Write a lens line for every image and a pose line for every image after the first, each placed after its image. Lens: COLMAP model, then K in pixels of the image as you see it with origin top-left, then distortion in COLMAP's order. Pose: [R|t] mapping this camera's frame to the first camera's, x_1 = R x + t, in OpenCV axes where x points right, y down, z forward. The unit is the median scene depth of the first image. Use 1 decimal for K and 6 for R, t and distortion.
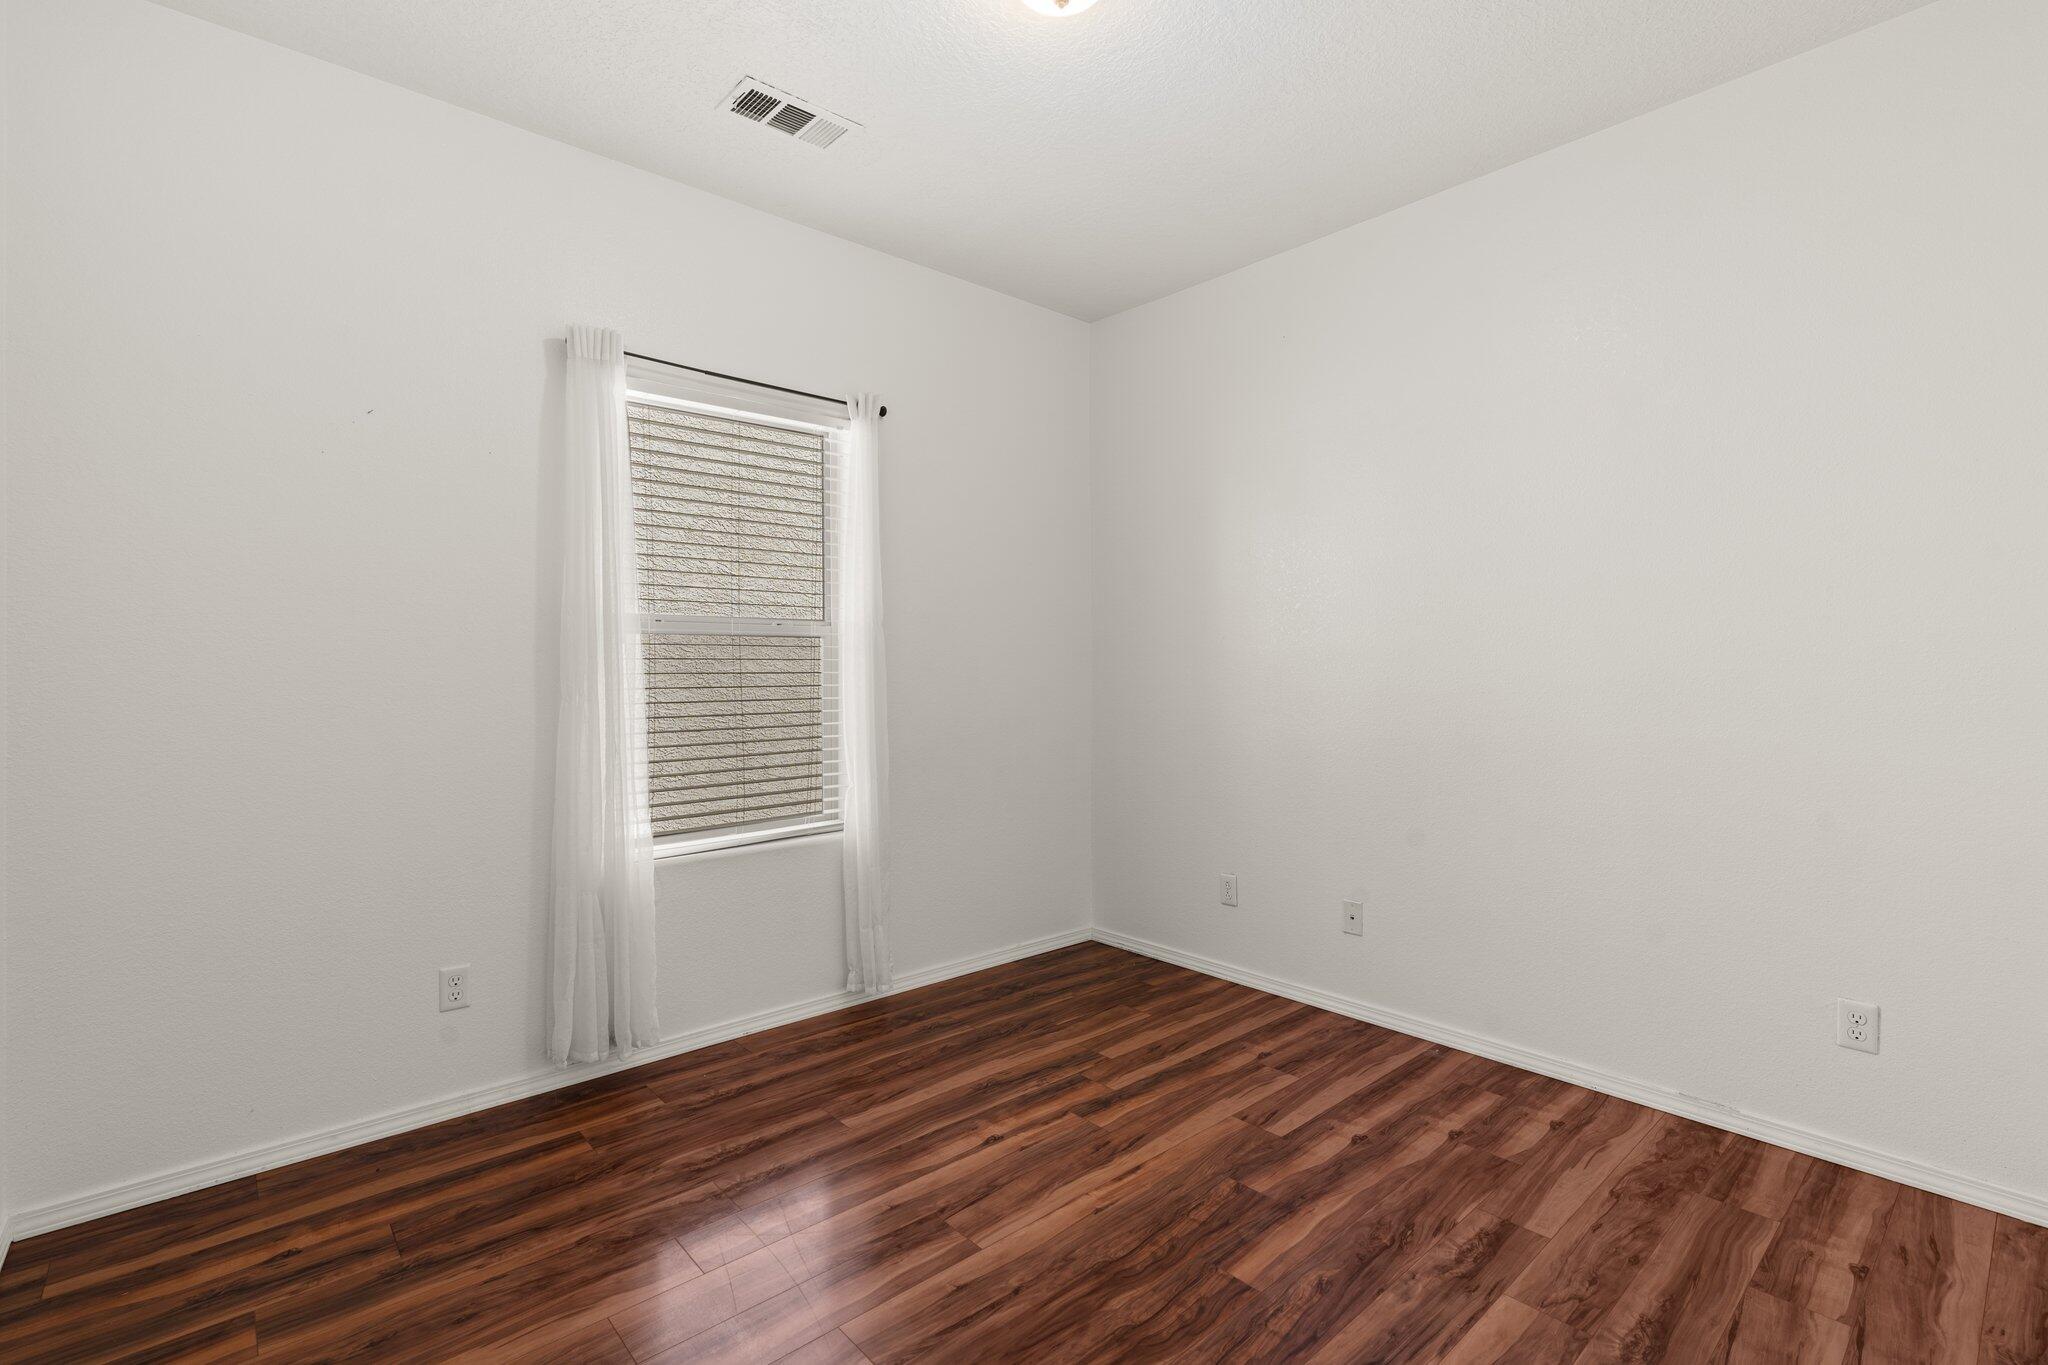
lens RADIAL K [[934.6, 0, 1020.6], [0, 934.6, 677.8], [0, 0, 1]] dist [-0.010985, 0.003097]
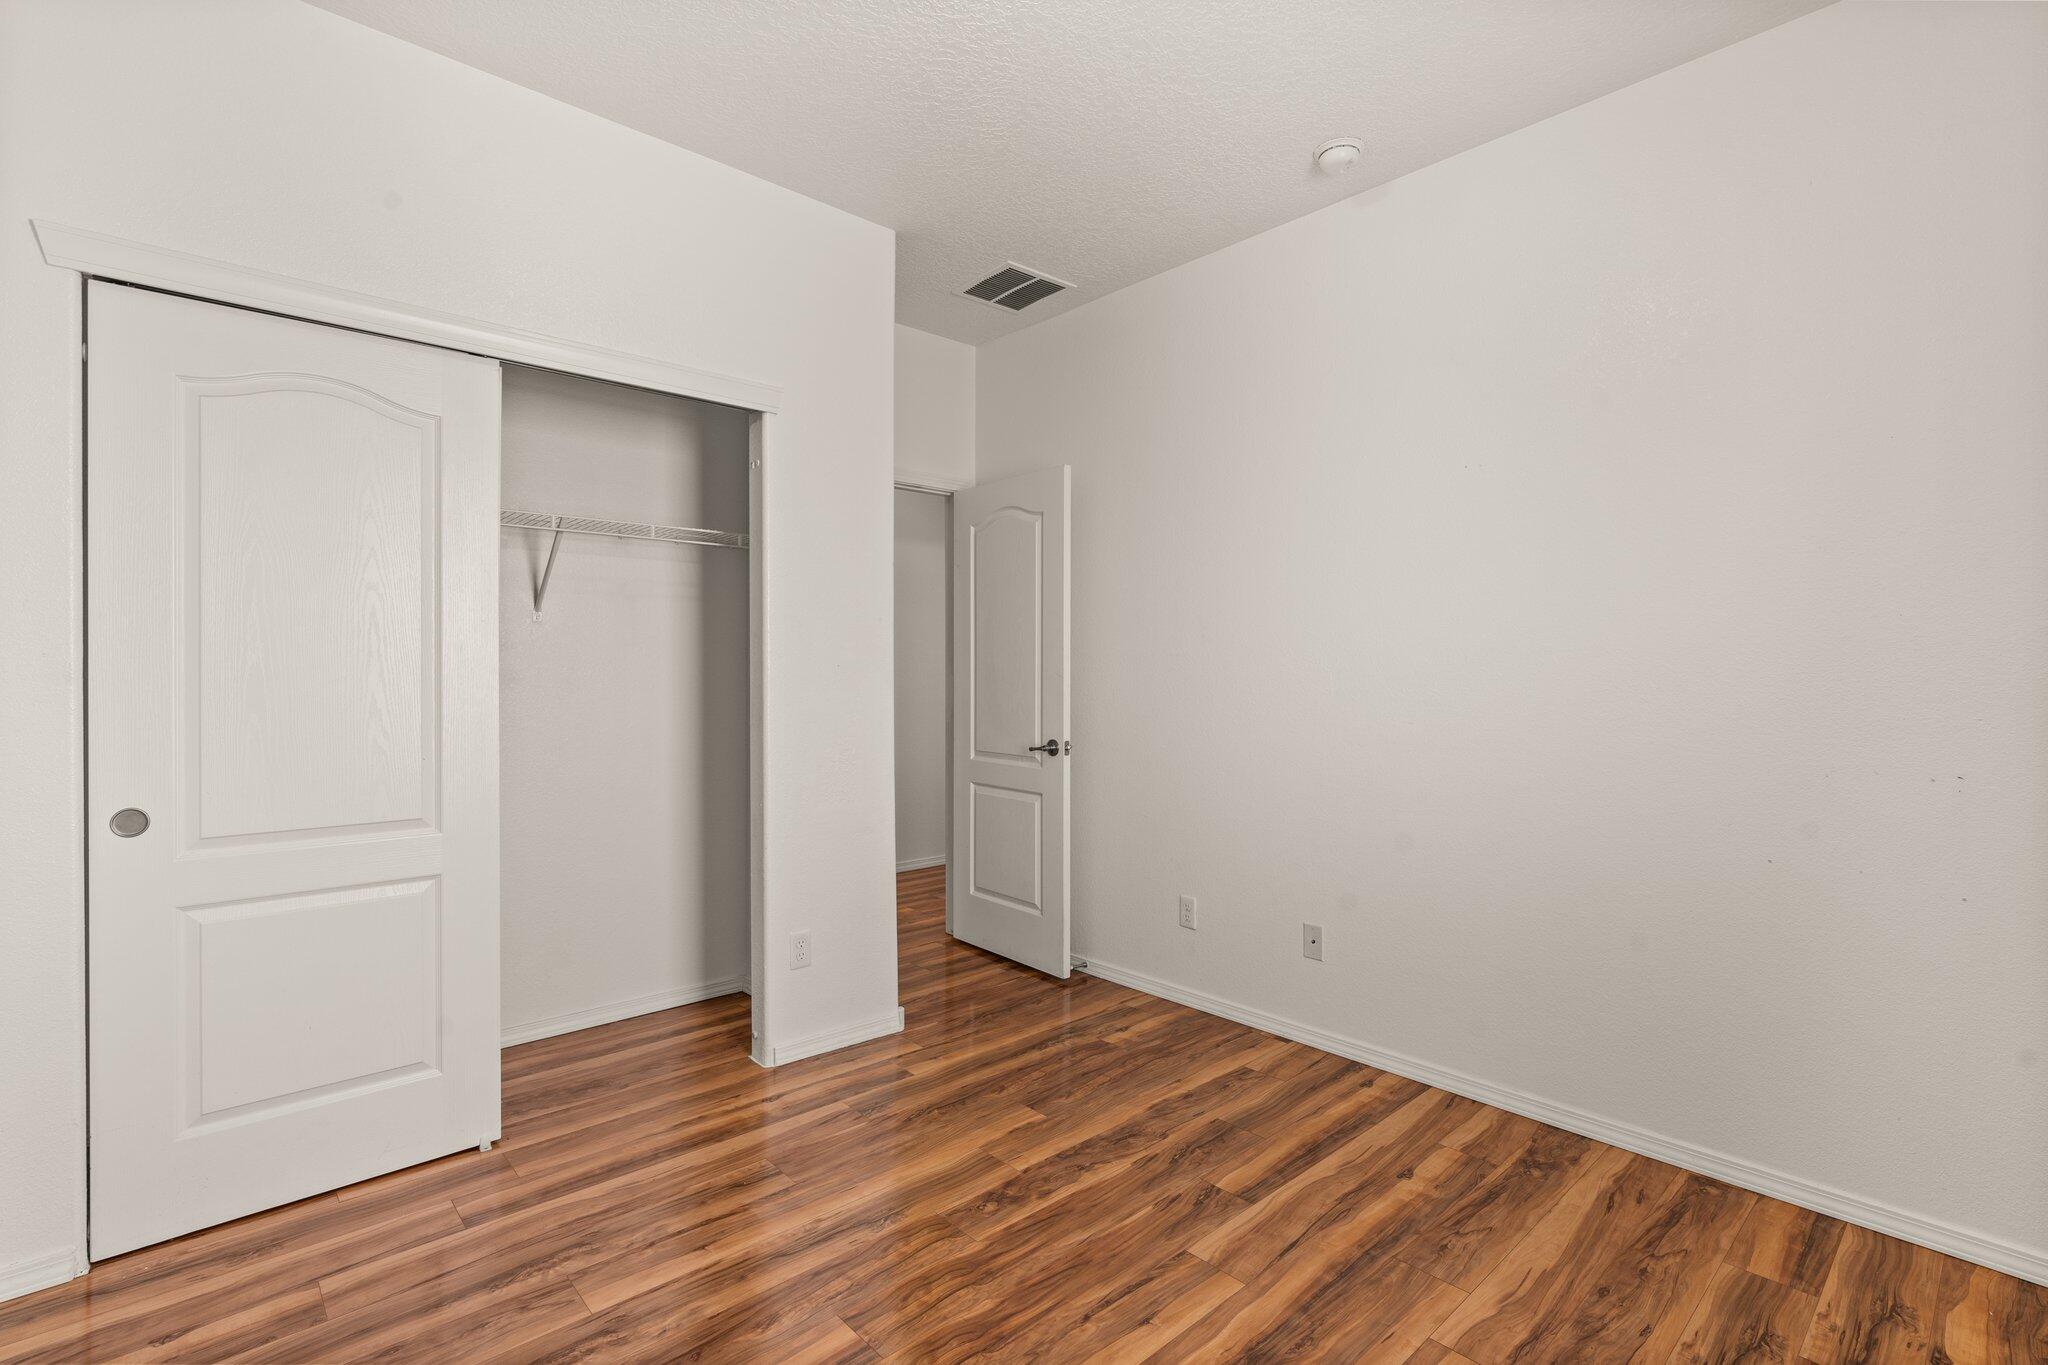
lens RADIAL K [[934.6, 0, 1009.4], [0, 934.6, 683.2], [0, 0, 1]] dist [-0.010985, 0.003097]
pose [[-0.999982, 0.001841, -0.005631, 0.082326], [0.001808, 0.999981, 0.005906, -0.011181], [0.005642, 0.005896, -0.999967, 2.008321]]
